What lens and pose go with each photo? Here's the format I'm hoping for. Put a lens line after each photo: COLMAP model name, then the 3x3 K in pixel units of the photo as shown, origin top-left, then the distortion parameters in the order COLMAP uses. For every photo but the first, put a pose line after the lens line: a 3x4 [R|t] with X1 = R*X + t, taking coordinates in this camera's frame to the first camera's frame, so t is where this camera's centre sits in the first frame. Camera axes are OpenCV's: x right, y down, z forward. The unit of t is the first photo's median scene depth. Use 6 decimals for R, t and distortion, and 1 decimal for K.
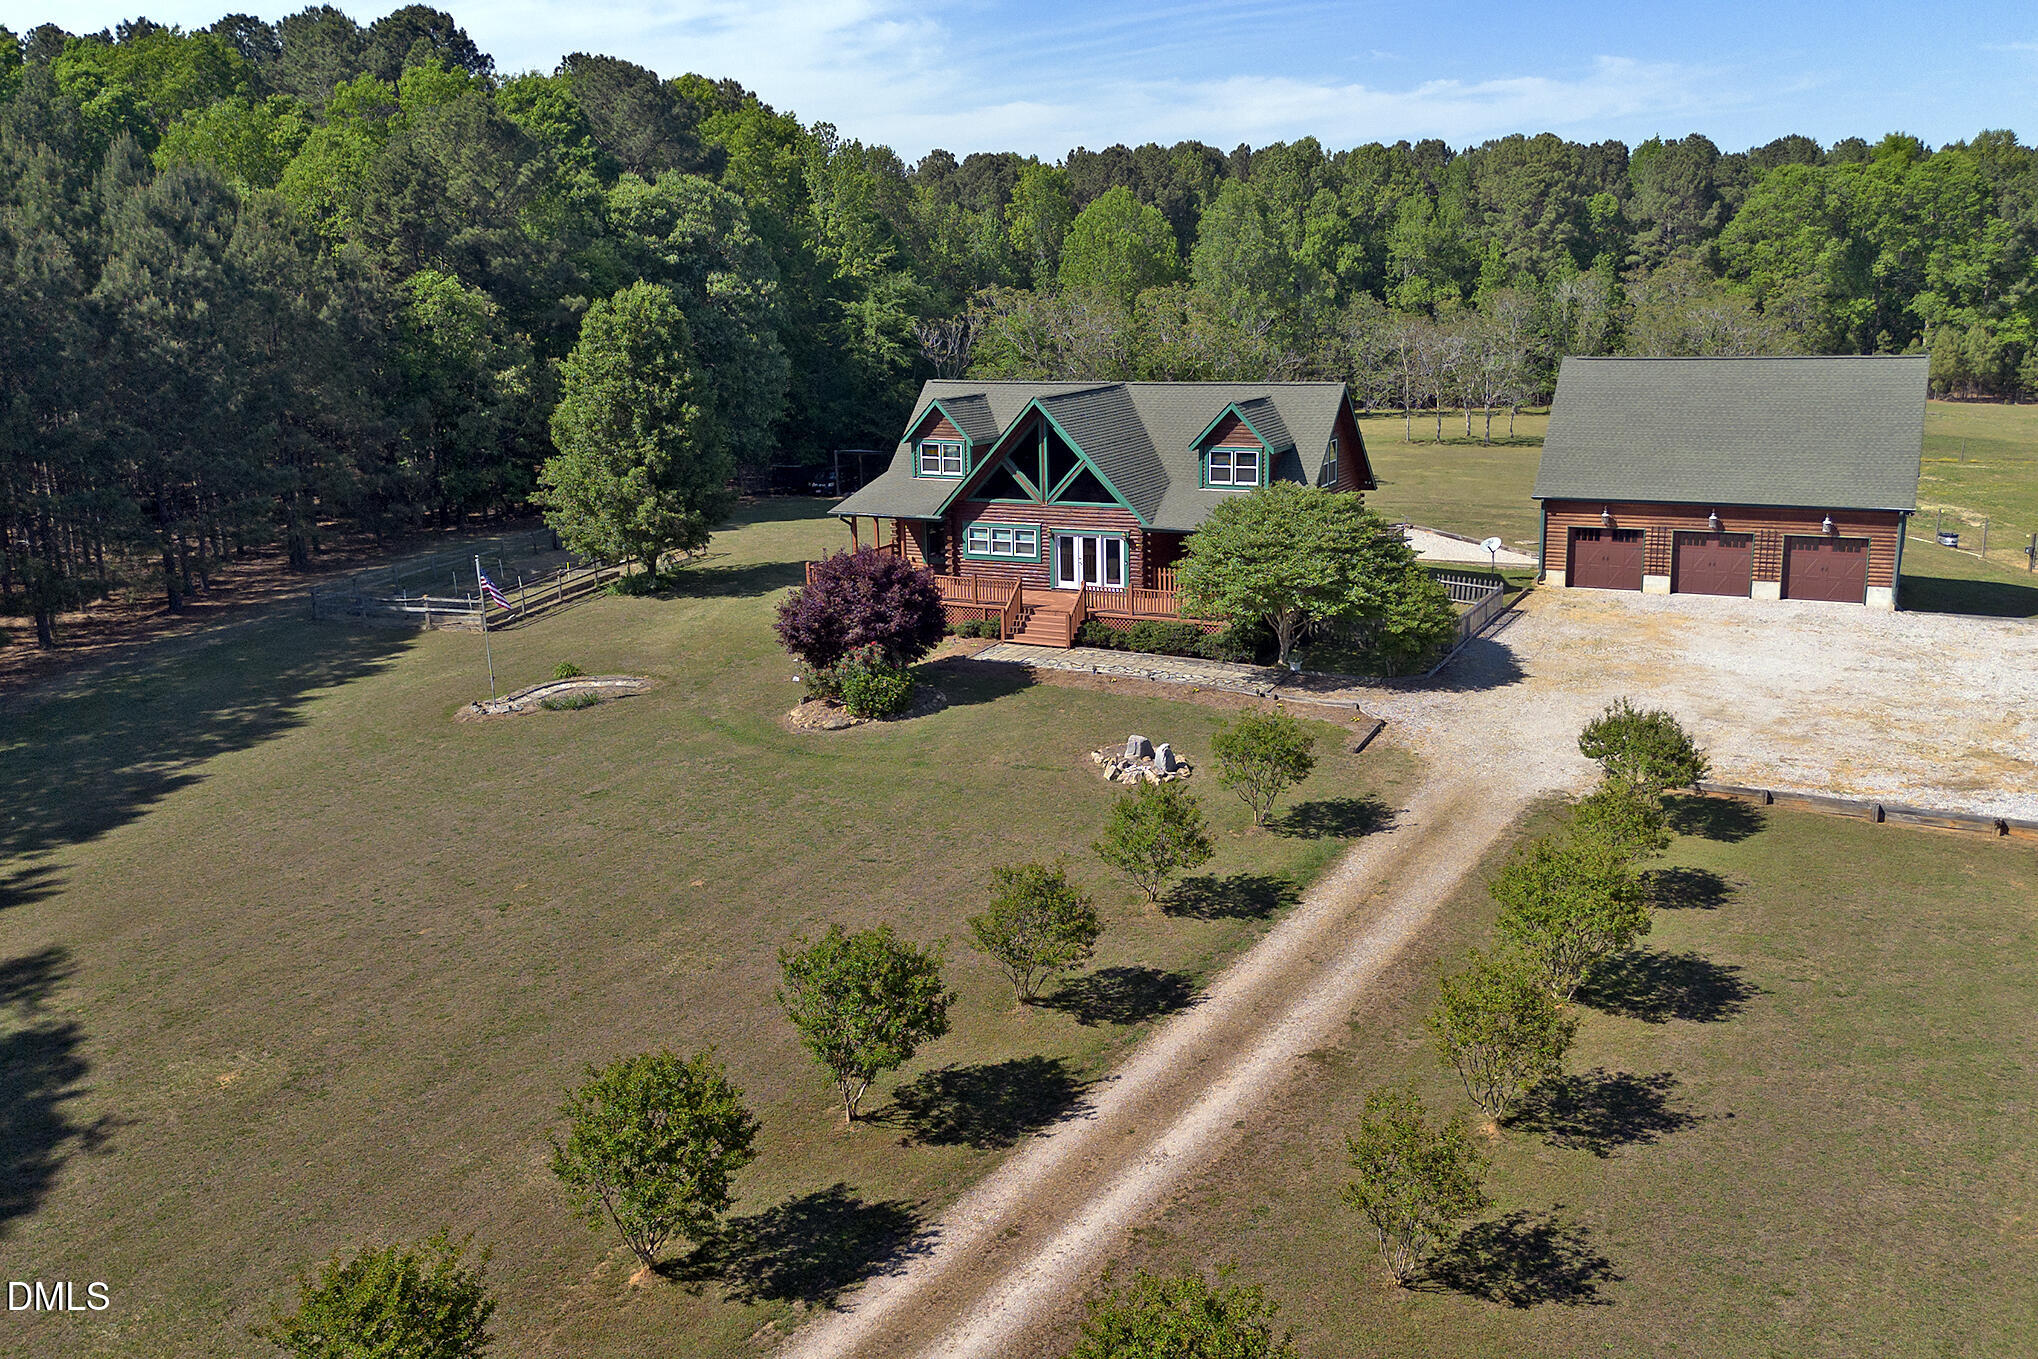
lens RADIAL K [[1518.5, 0, 988.1], [0, 1518.5, 705.2], [0, 0, 1]] dist [0.054485, -0.033001]
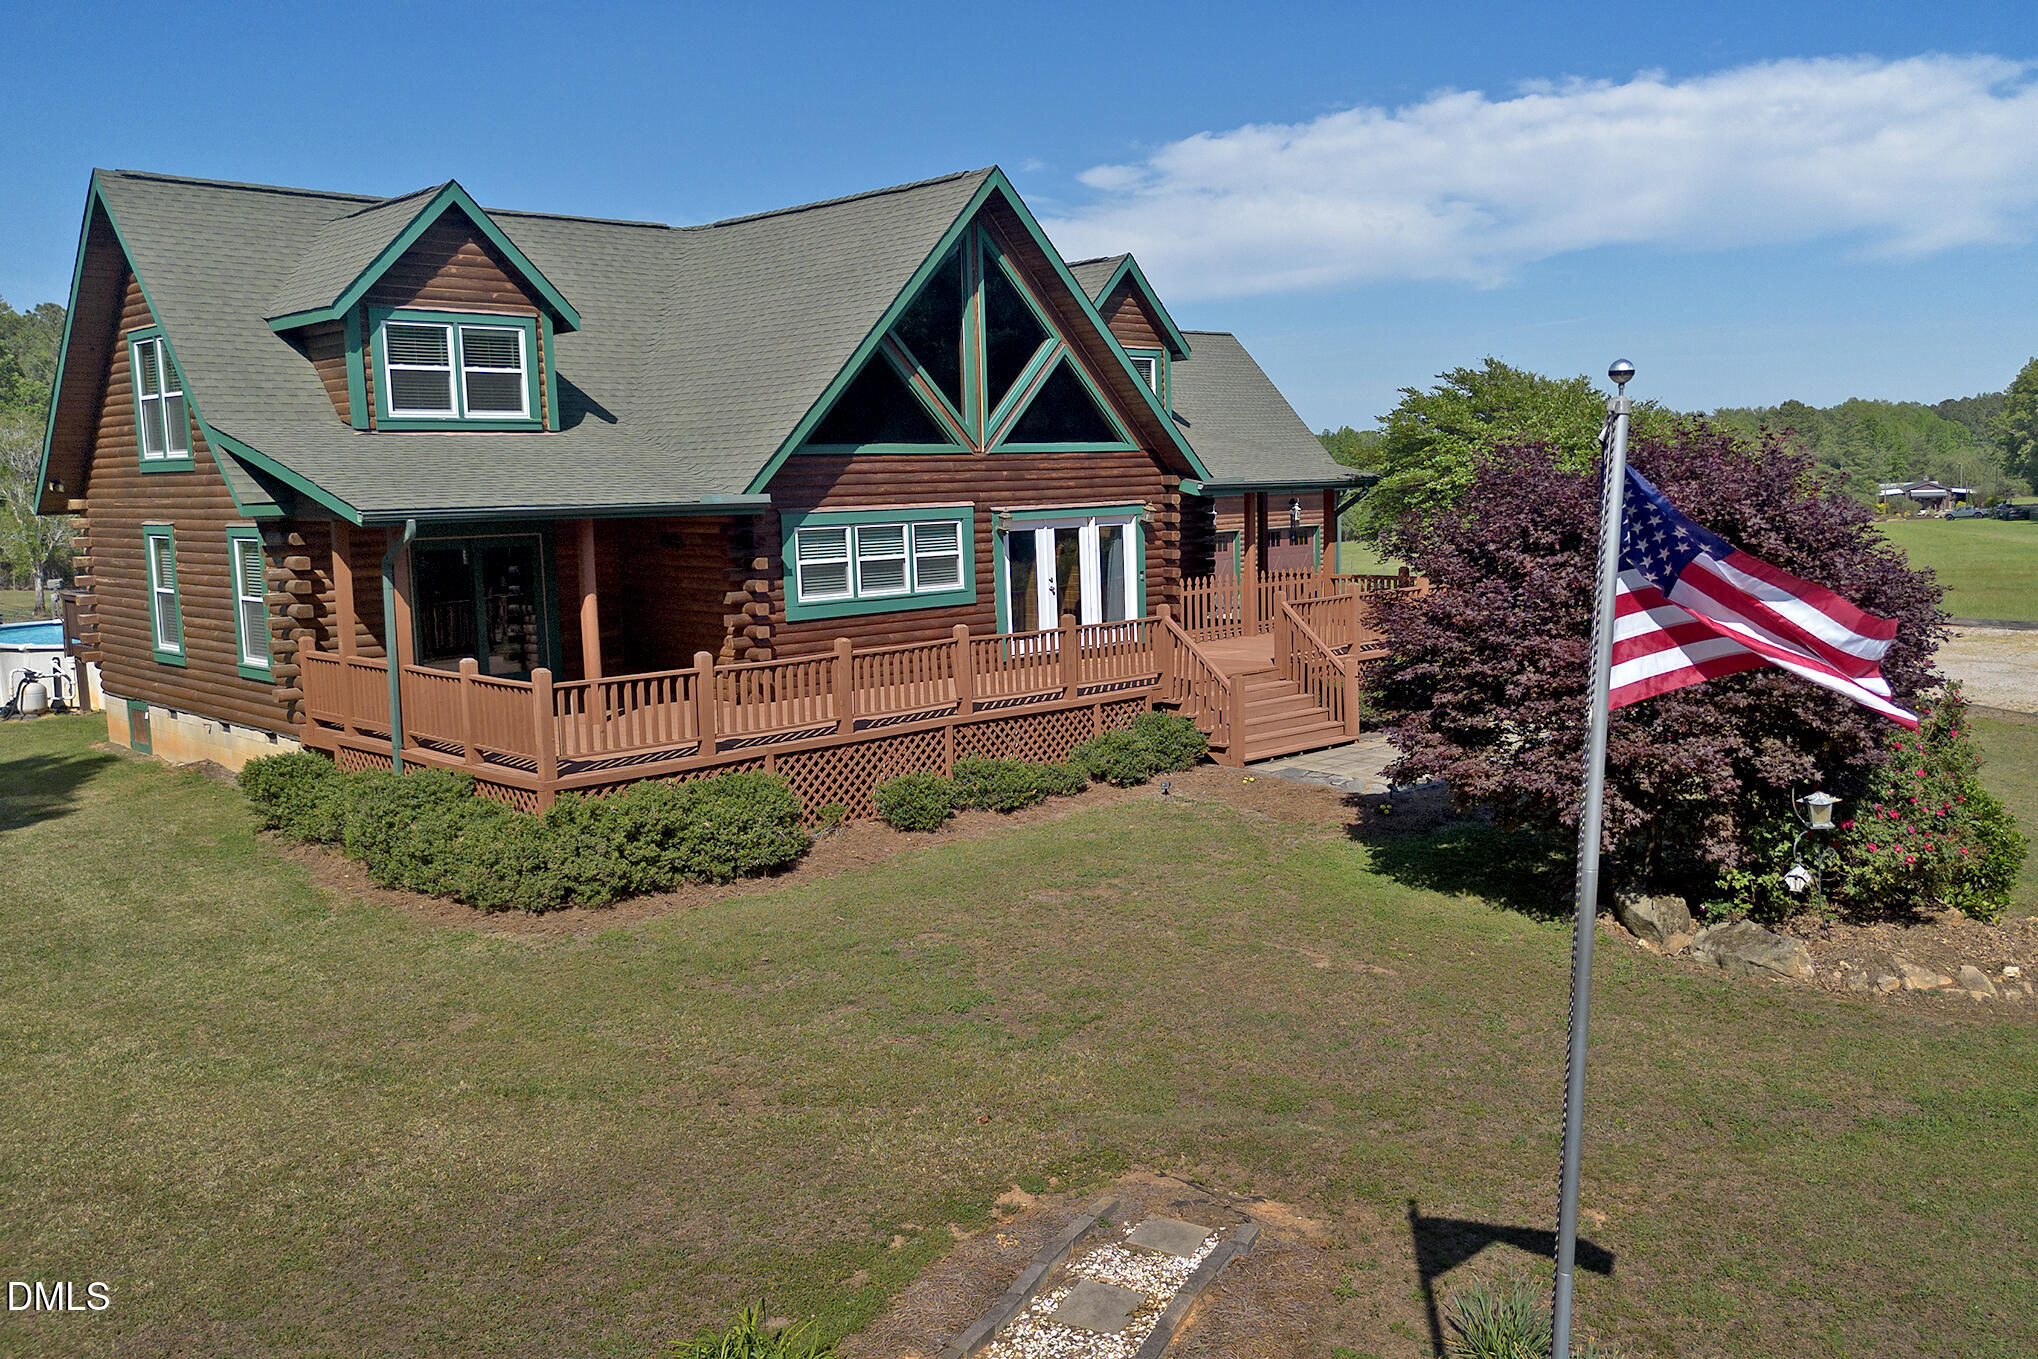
lens RADIAL K [[1699.4, 0, 1019.0], [0, 1699.4, 679.5], [0, 0, 1]] dist [0.071013, -0.080597]
pose [[0.293975, -0.084835, 0.952041, -0.201106], [0.262539, 0.964909, 0.004914, -0.038710], [-0.919049, 0.248504, 0.305932, 0.451535]]
